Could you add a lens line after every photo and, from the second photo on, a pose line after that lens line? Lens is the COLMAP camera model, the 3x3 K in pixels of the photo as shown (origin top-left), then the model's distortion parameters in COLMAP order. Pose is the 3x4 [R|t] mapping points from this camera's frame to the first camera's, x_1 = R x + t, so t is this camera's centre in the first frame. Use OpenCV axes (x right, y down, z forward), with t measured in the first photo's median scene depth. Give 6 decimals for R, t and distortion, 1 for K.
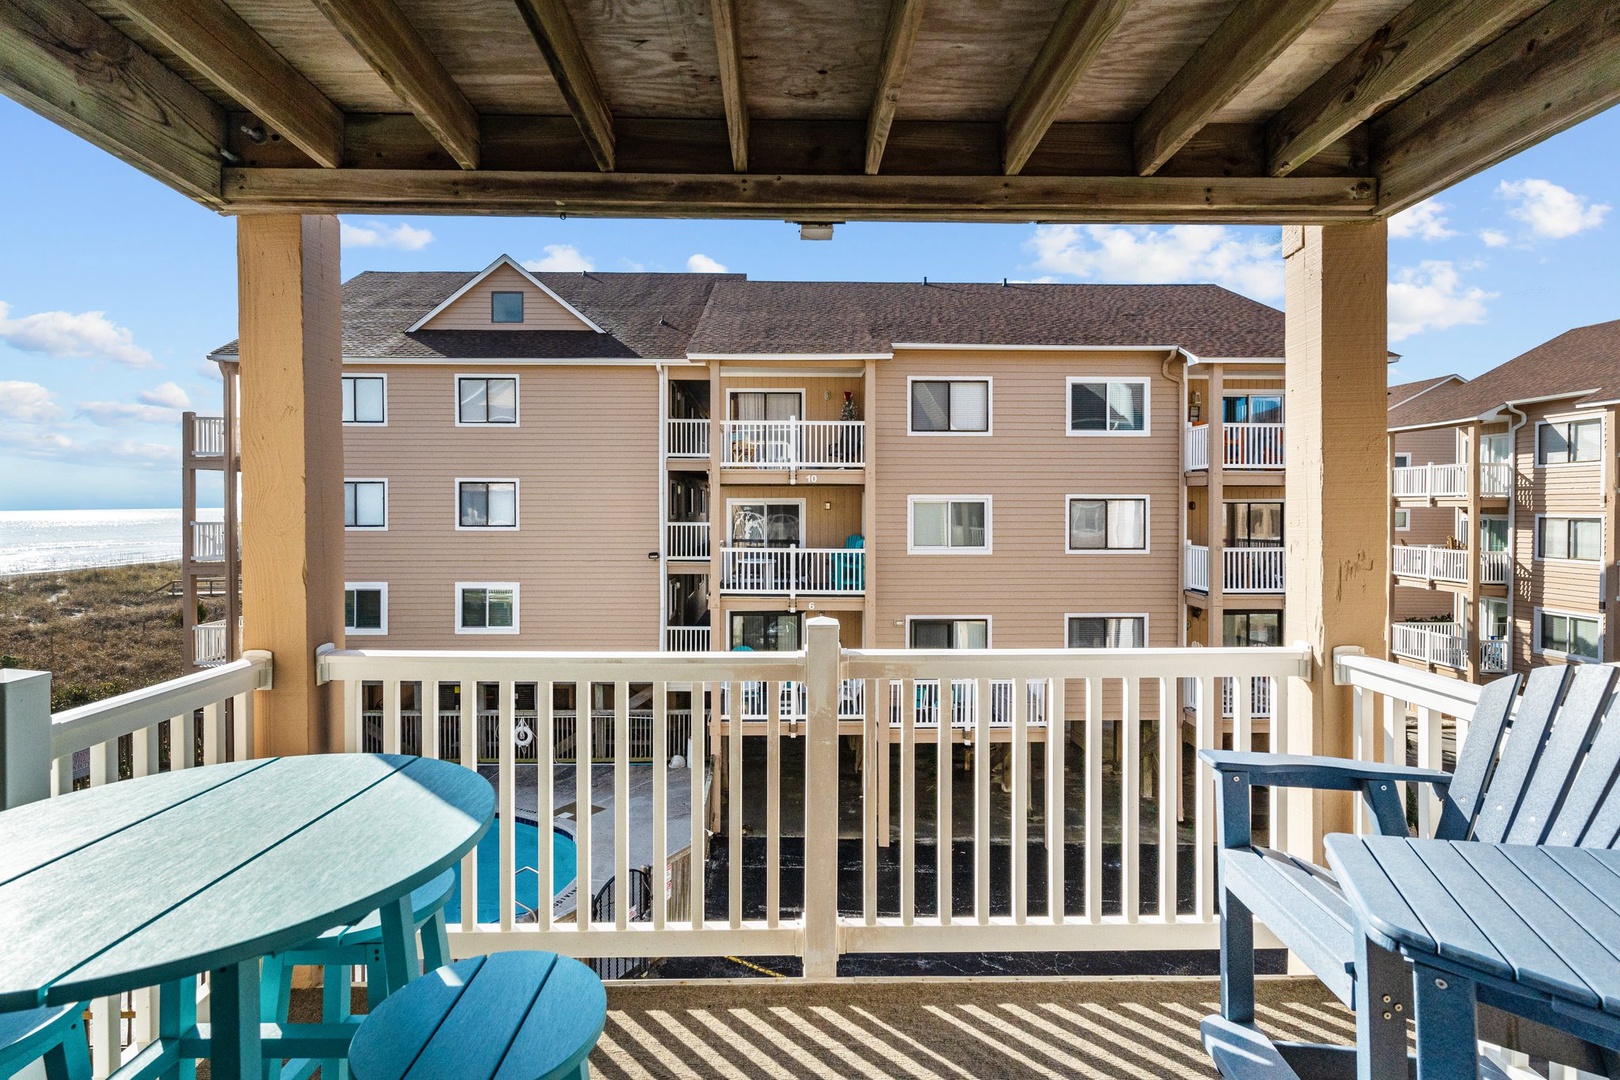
lens RADIAL K [[783.9, 0, 799.6], [0, 783.9, 511.6], [0, 0, 1]] dist [0.001249, -0.000265]
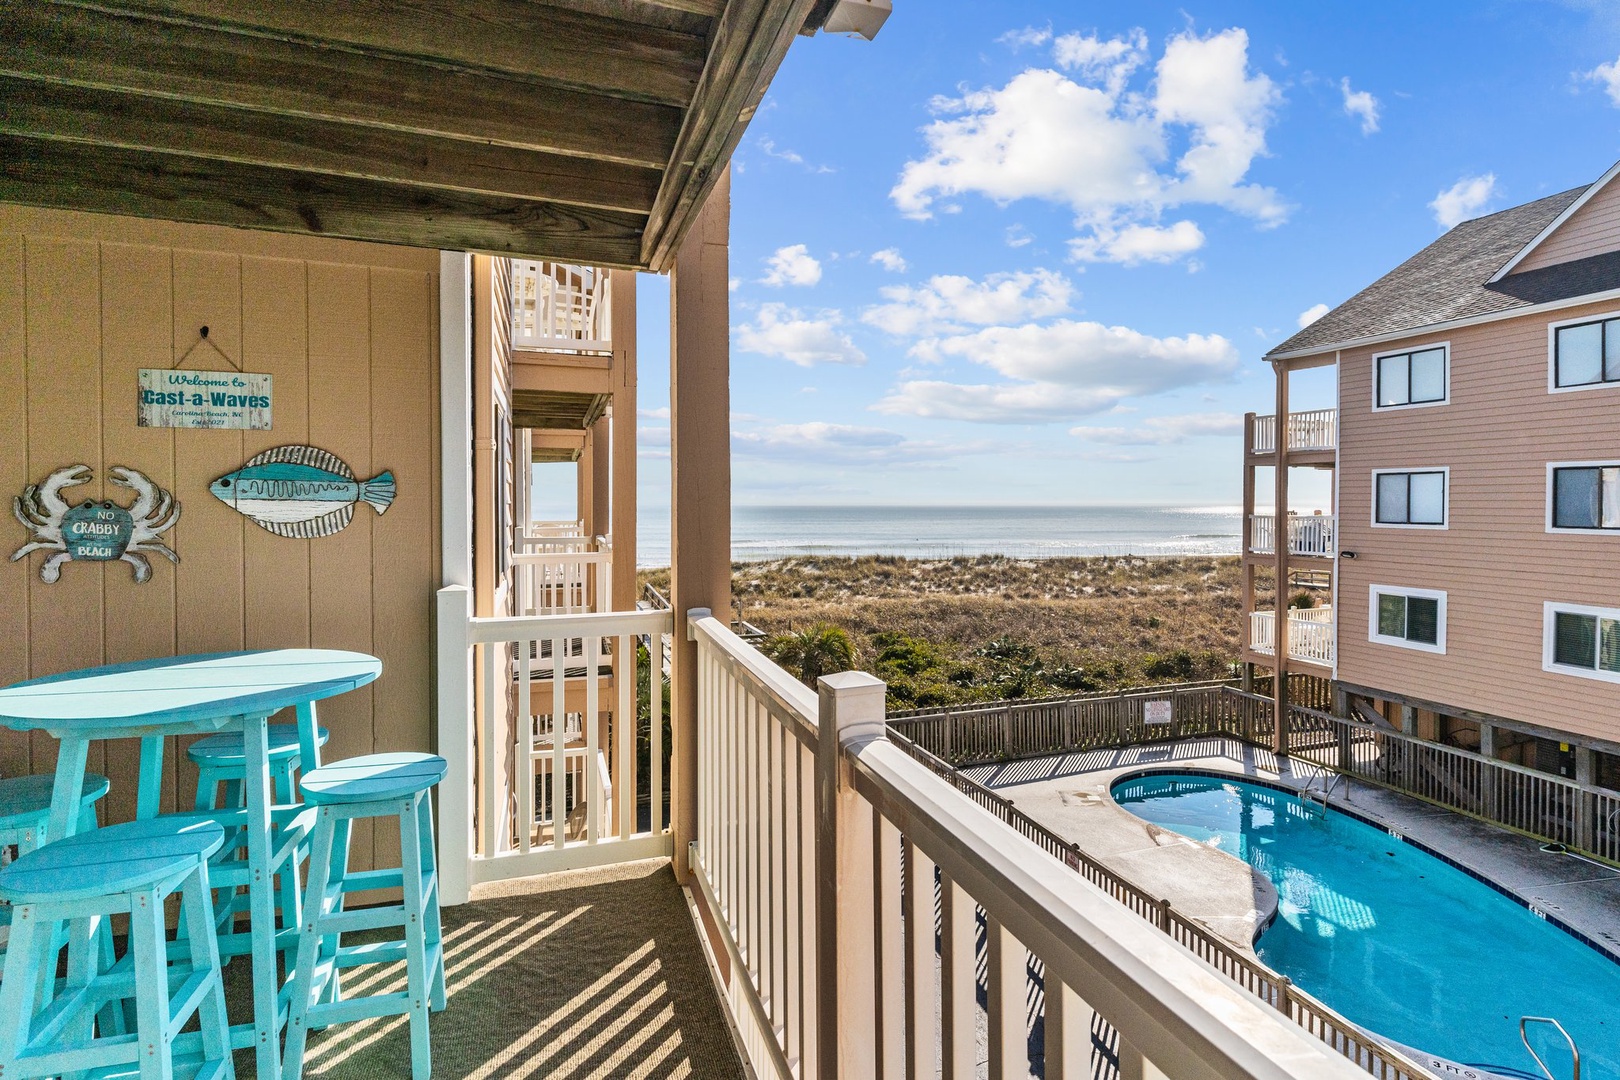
lens RADIAL K [[783.9, 0, 799.6], [0, 783.9, 511.6], [0, 0, 1]] dist [0.001249, -0.000265]
pose [[0.288767, 0.012970, -0.957312, 0.081782], [-0.007583, 0.999908, 0.011260, 0.000944], [0.957369, 0.004008, 0.288839, 0.112534]]
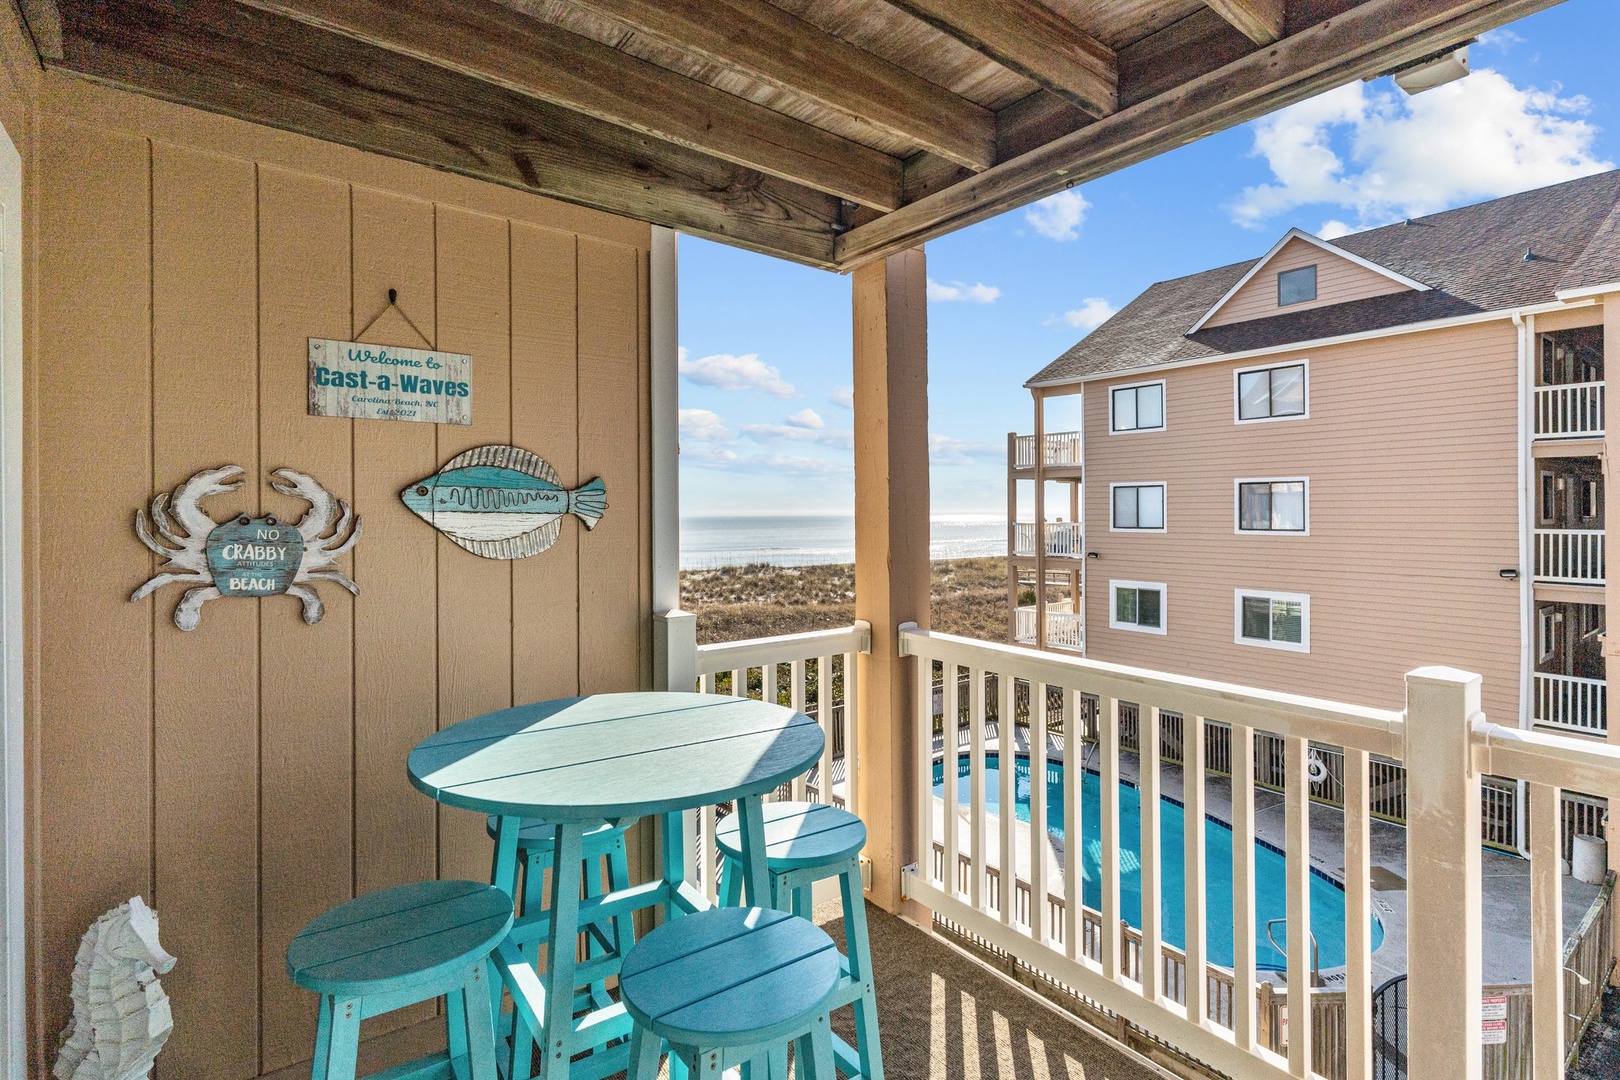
lens RADIAL K [[786.5, 0, 807.2], [0, 786.5, 507.8], [0, 0, 1]] dist [-0.000230, 0.000370]
pose [[0.583473, -0.006016, -0.812110, 0.035193], [-0.001612, 0.999962, -0.008566, 0.001451], [0.812131, 0.006307, 0.583441, 0.028421]]
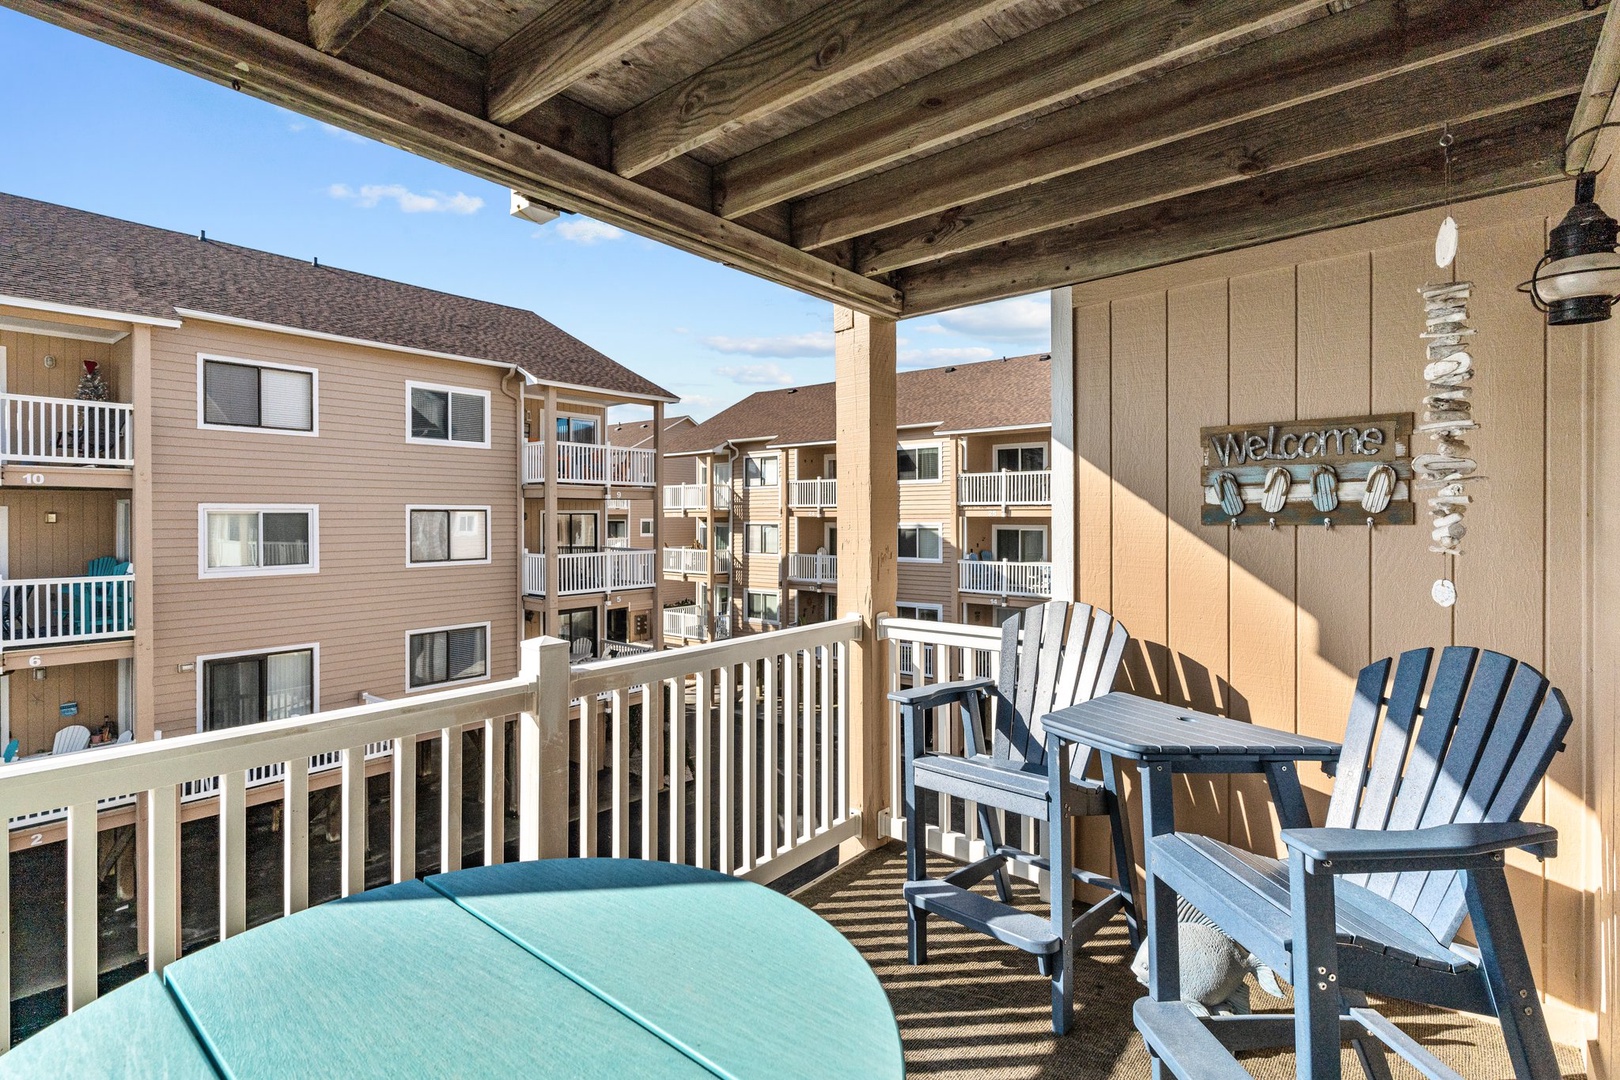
lens RADIAL K [[780.4, 0, 804.8], [0, 780.4, 521.3], [0, 0, 1]] dist [0.000879, -0.000147]
pose [[0.644639, -0.006517, 0.764459, -0.066764], [0.007898, 0.999967, 0.001865, 0.000148], [-0.764446, 0.004835, 0.644669, 0.025797]]
